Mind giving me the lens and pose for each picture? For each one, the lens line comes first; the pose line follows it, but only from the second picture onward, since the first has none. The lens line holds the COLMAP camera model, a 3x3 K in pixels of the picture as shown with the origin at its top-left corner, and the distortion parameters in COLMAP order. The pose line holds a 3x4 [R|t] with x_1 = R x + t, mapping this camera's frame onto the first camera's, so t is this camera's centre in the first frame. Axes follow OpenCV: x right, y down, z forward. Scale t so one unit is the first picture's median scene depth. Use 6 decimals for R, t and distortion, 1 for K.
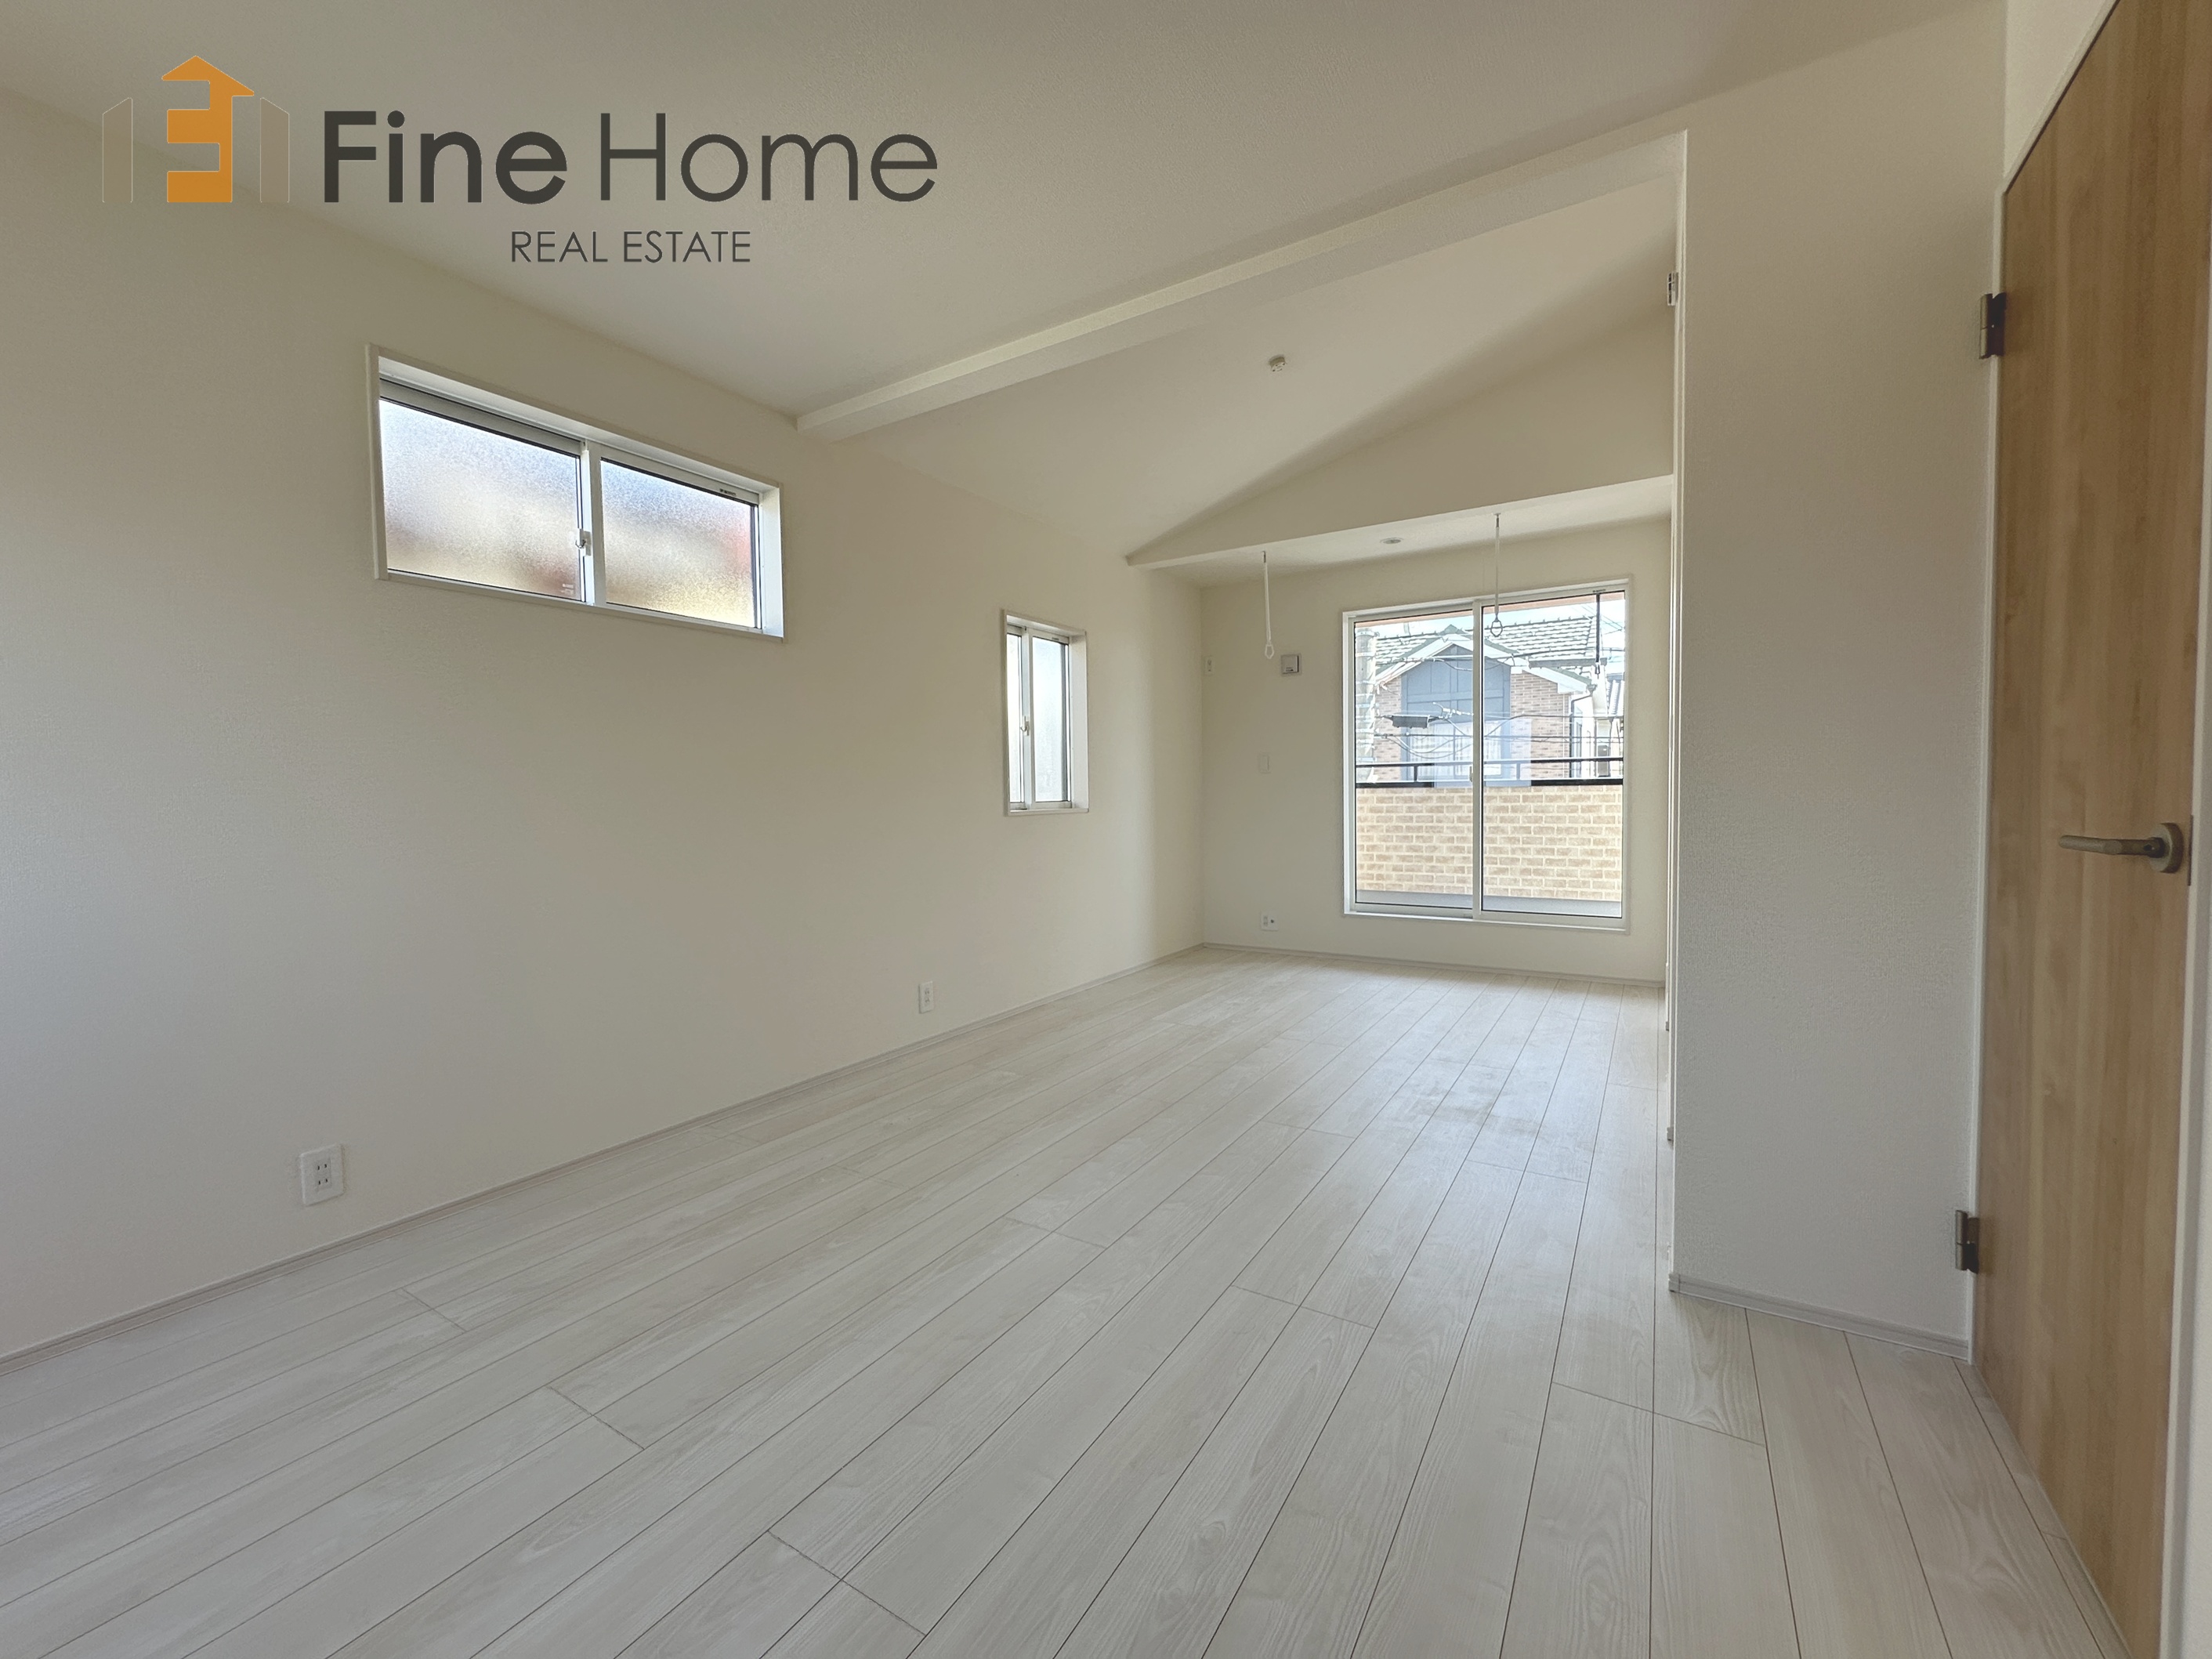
lens RADIAL K [[889.5, 0, 1107.3], [0, 889.5, 830.3], [0, 0, 1]] dist [-0.004329, 0.000345]
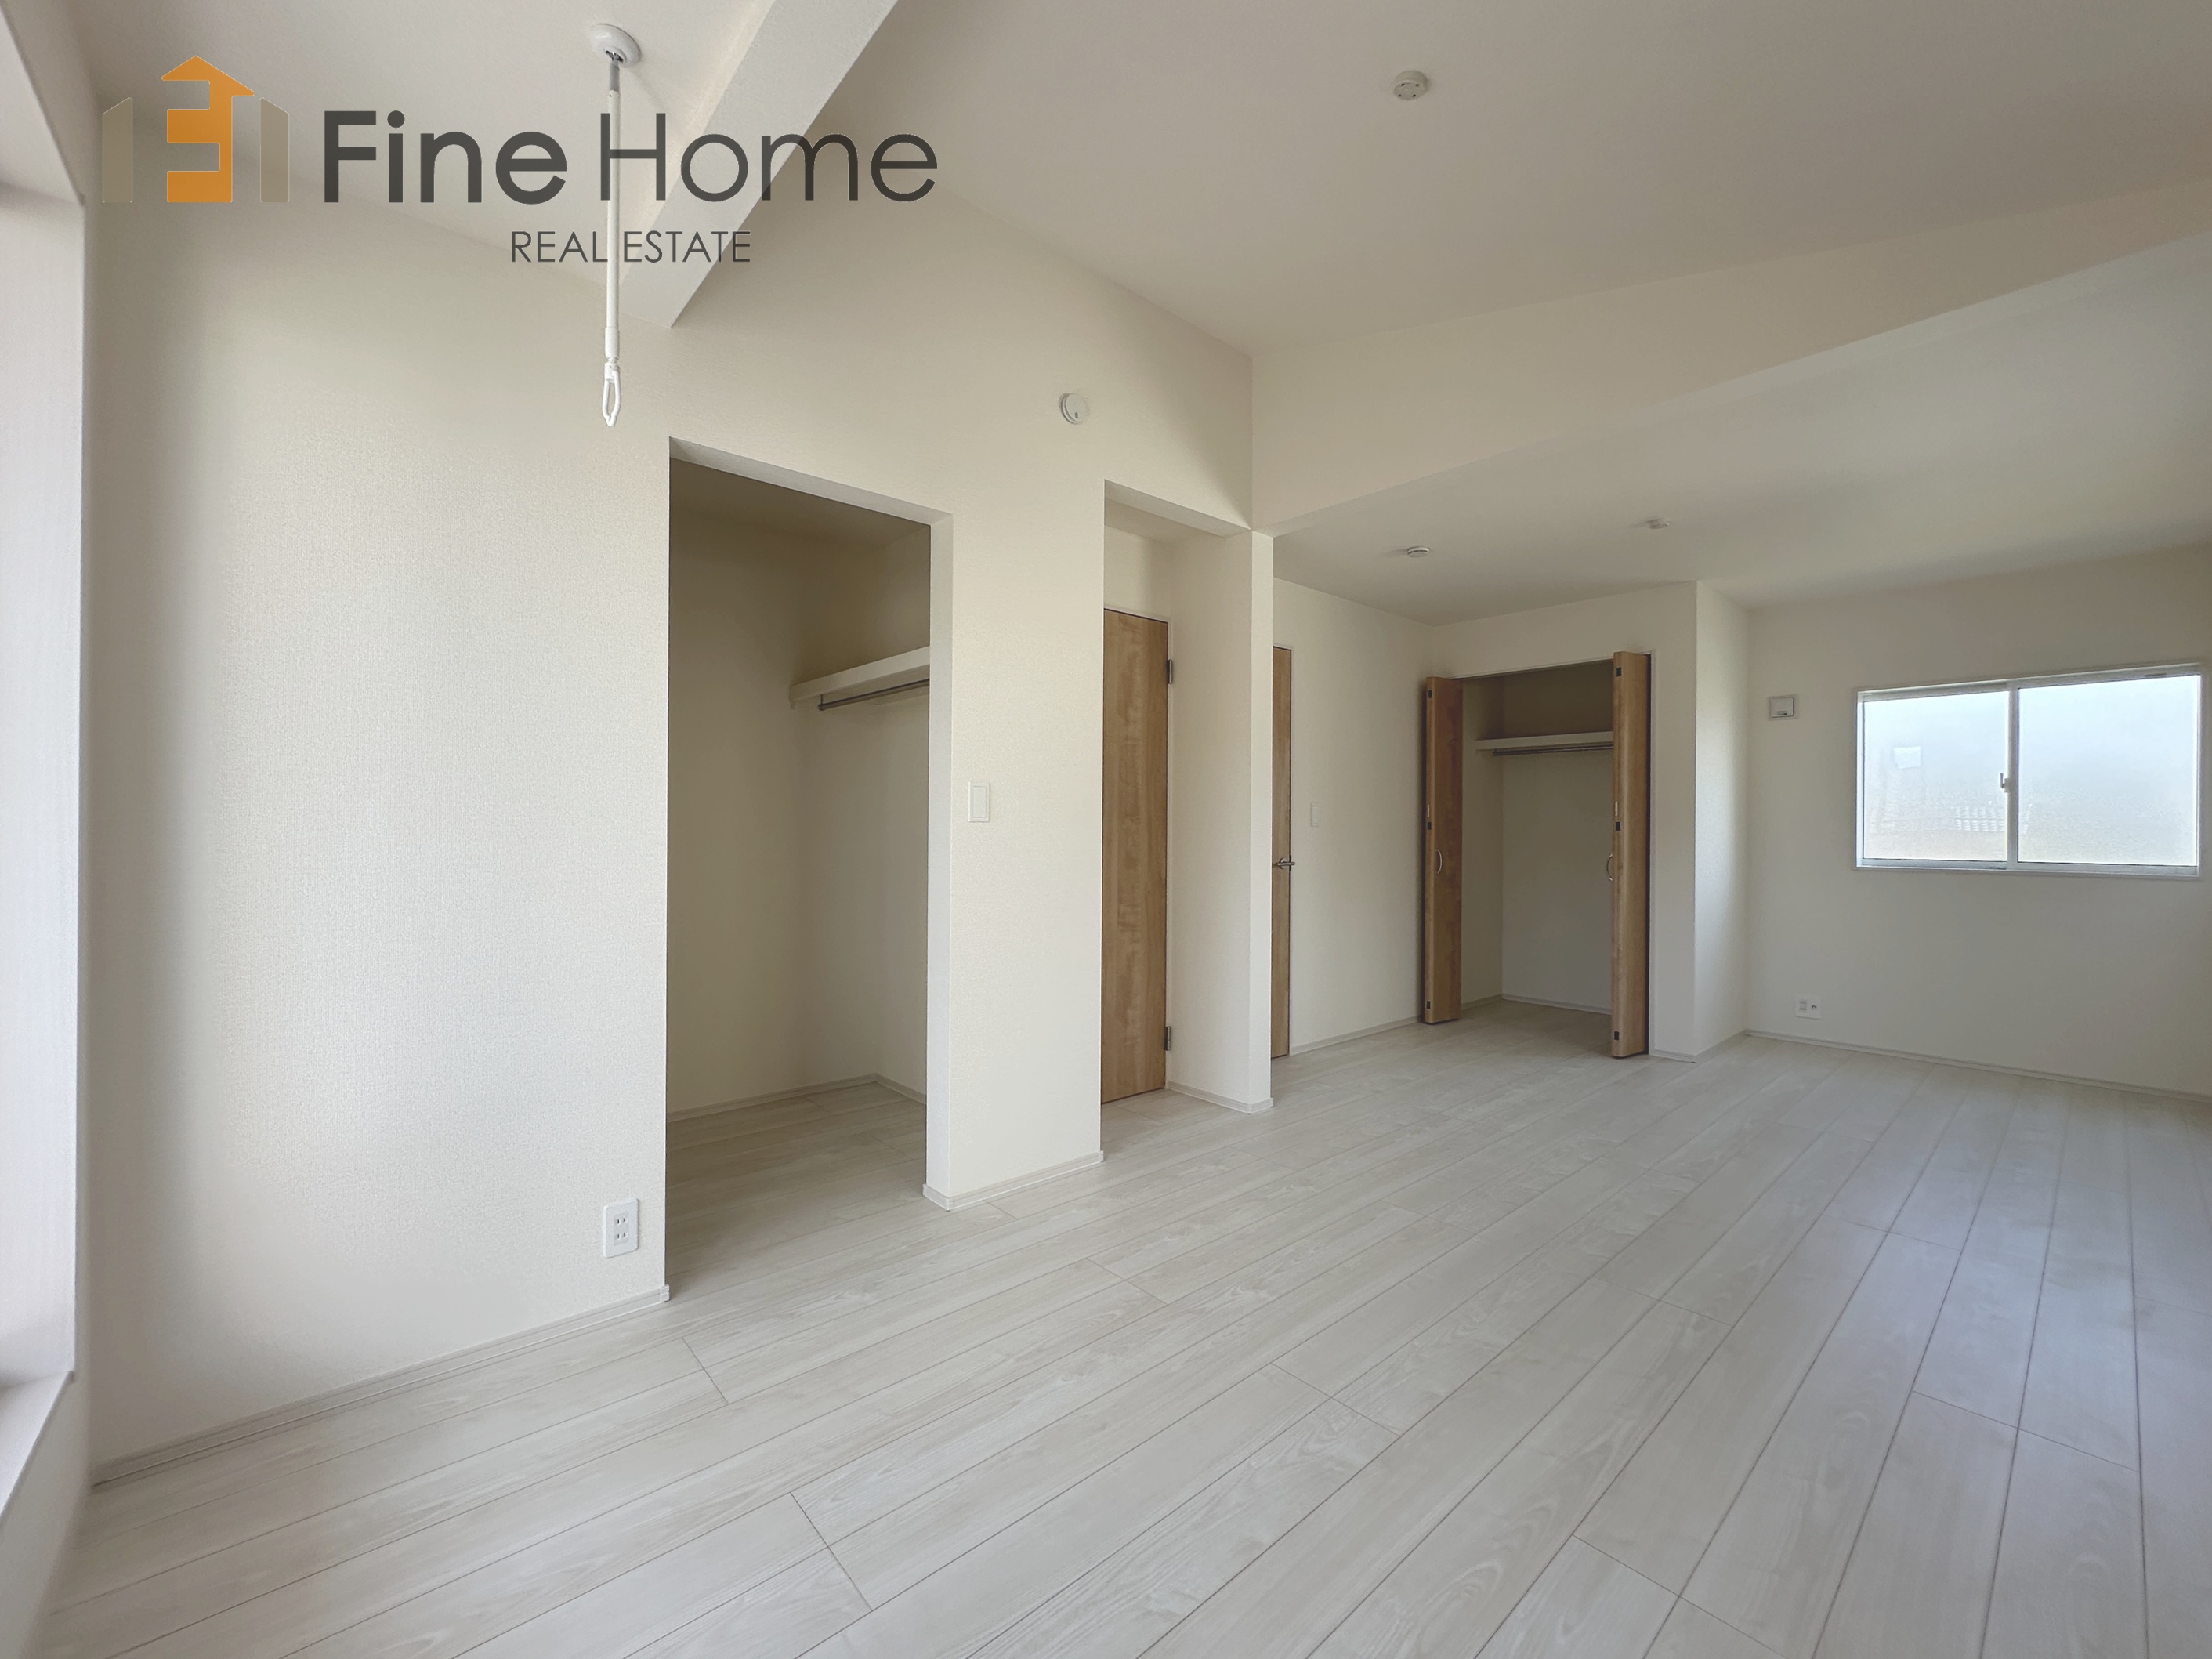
lens RADIAL K [[889.5, 0, 1107.3], [0, 889.5, 830.3], [0, 0, 1]] dist [-0.004329, 0.000345]
pose [[-0.955564, 0.023205, 0.293868, 0.121882], [0.033004, 0.999051, 0.028428, -0.050490], [-0.292929, 0.036864, -0.955423, 0.930074]]
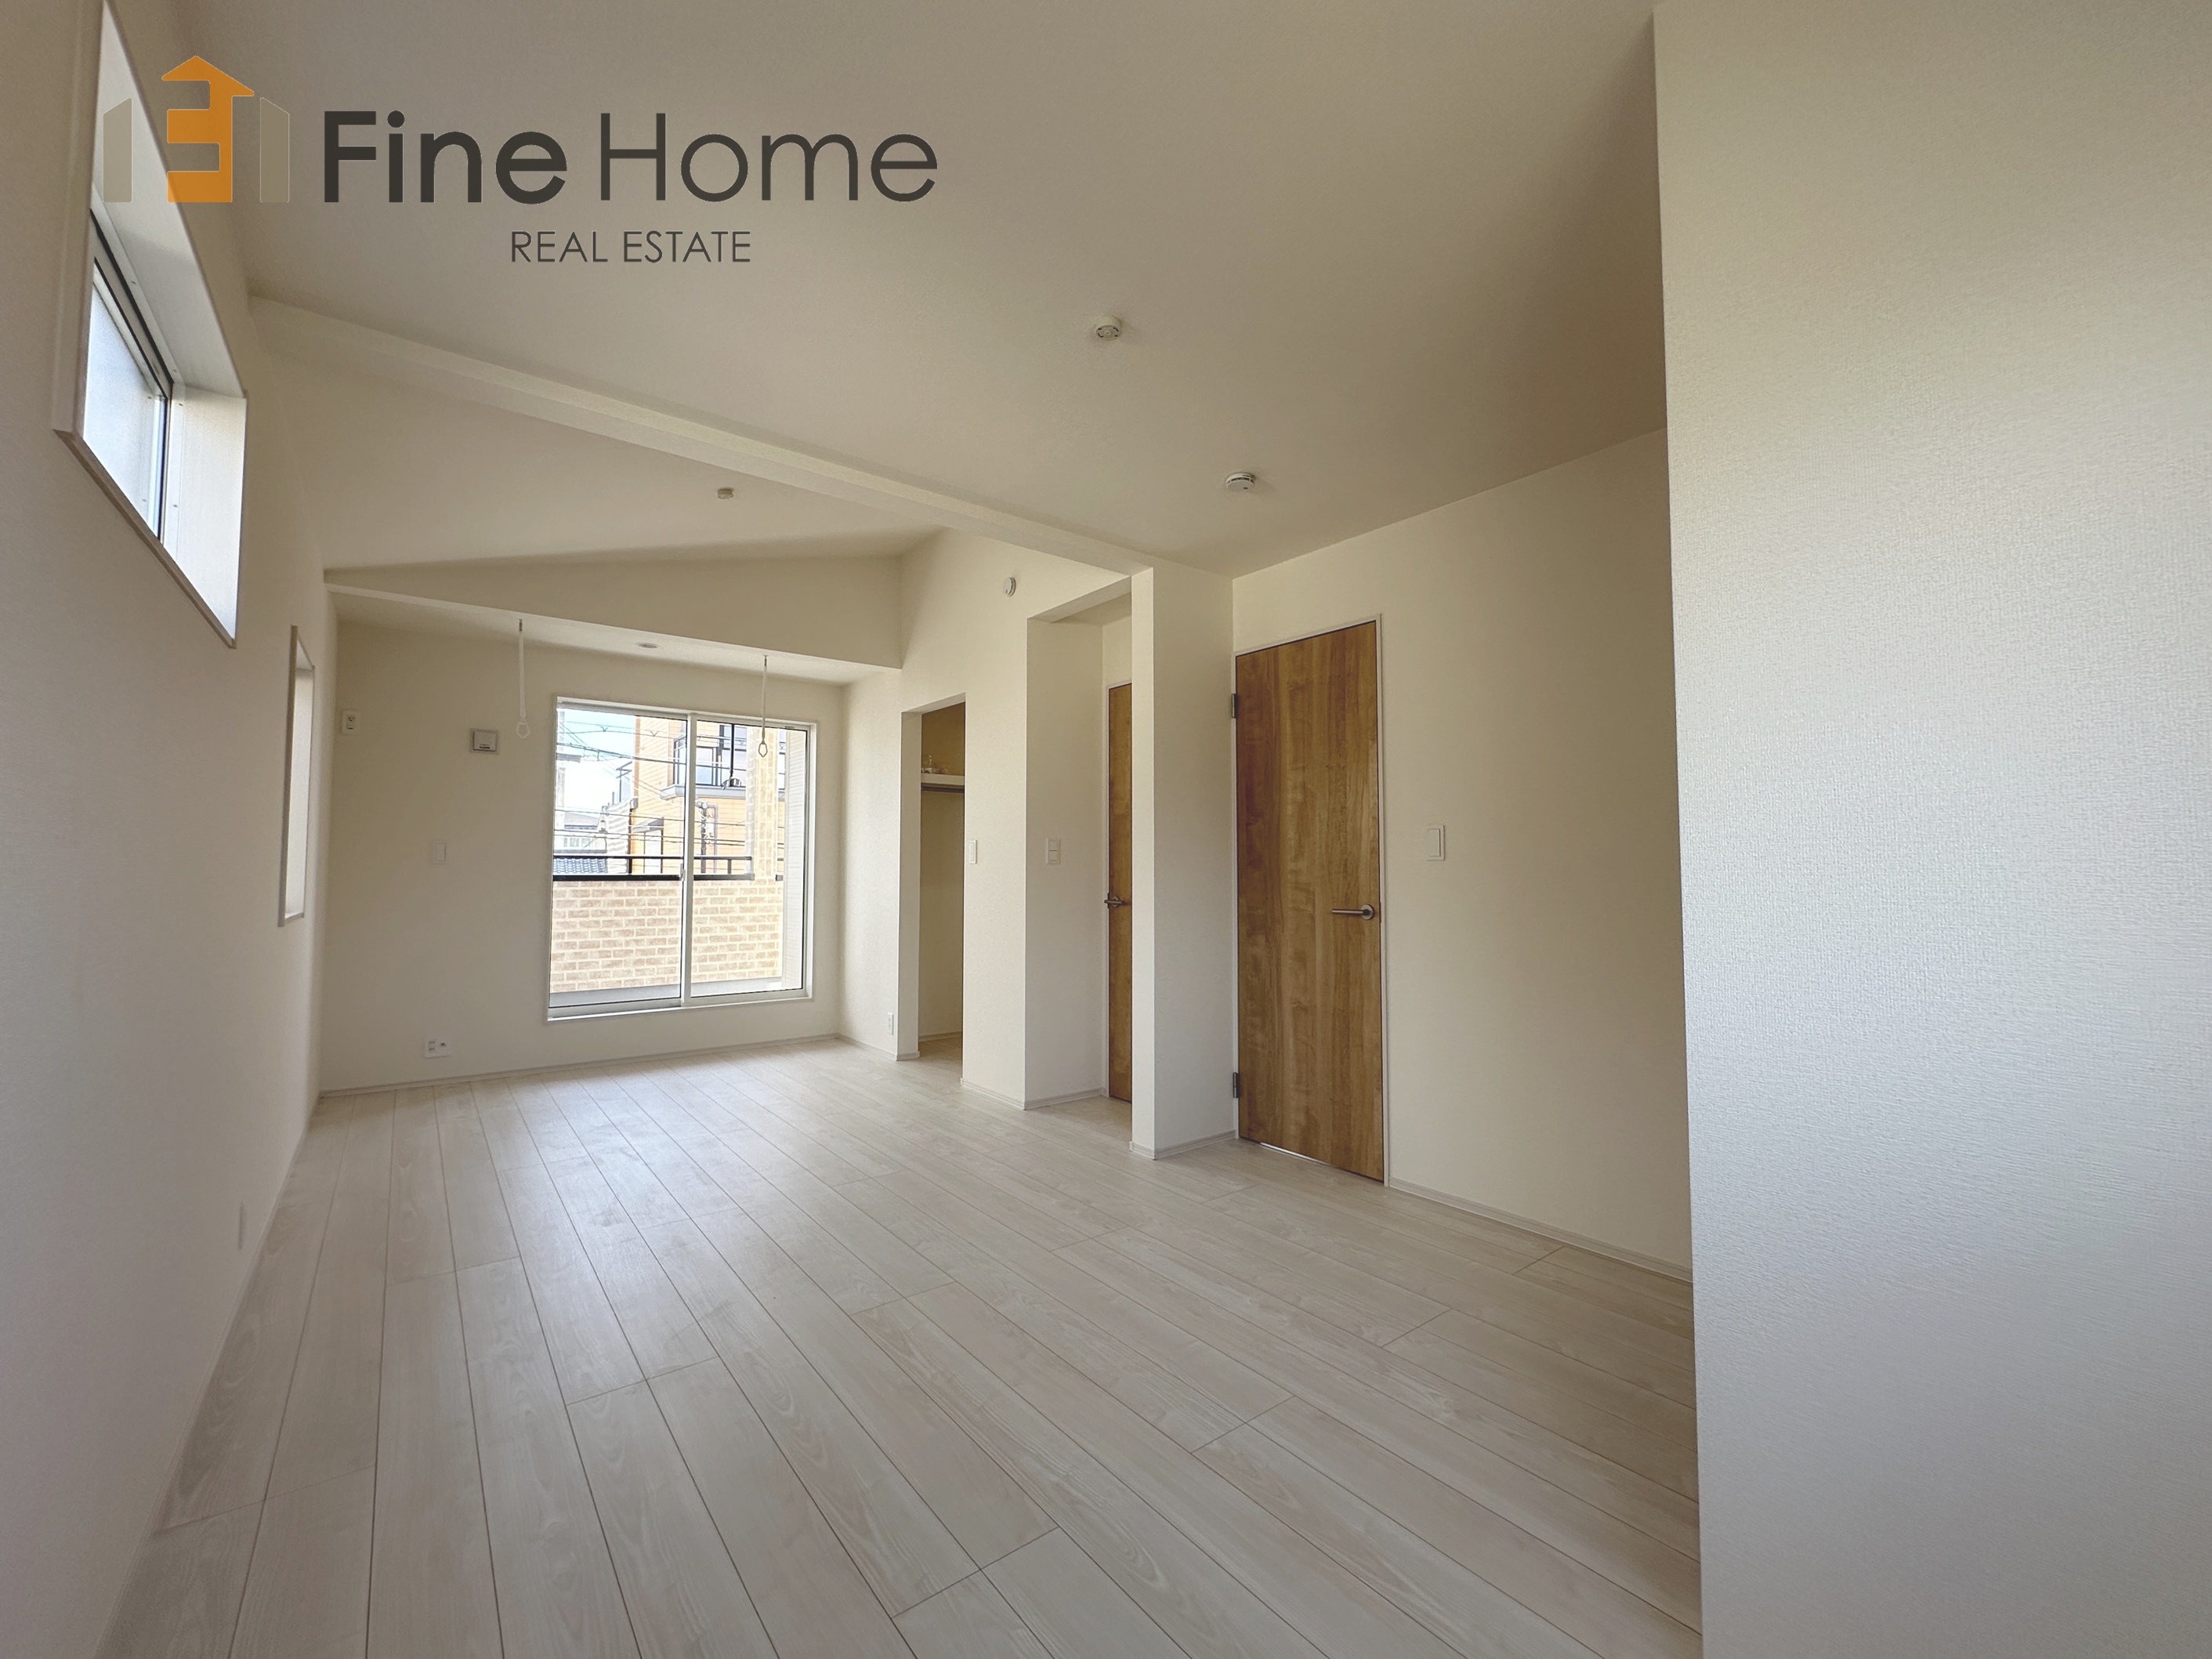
lens RADIAL K [[889.5, 0, 1107.3], [0, 889.5, 830.3], [0, 0, 1]] dist [-0.004329, 0.000345]
pose [[0.342336, 0.057386, 0.937824, -0.378171], [0.036405, 0.996574, -0.074269, -0.012027], [-0.938872, 0.059566, 0.339074, 0.130772]]
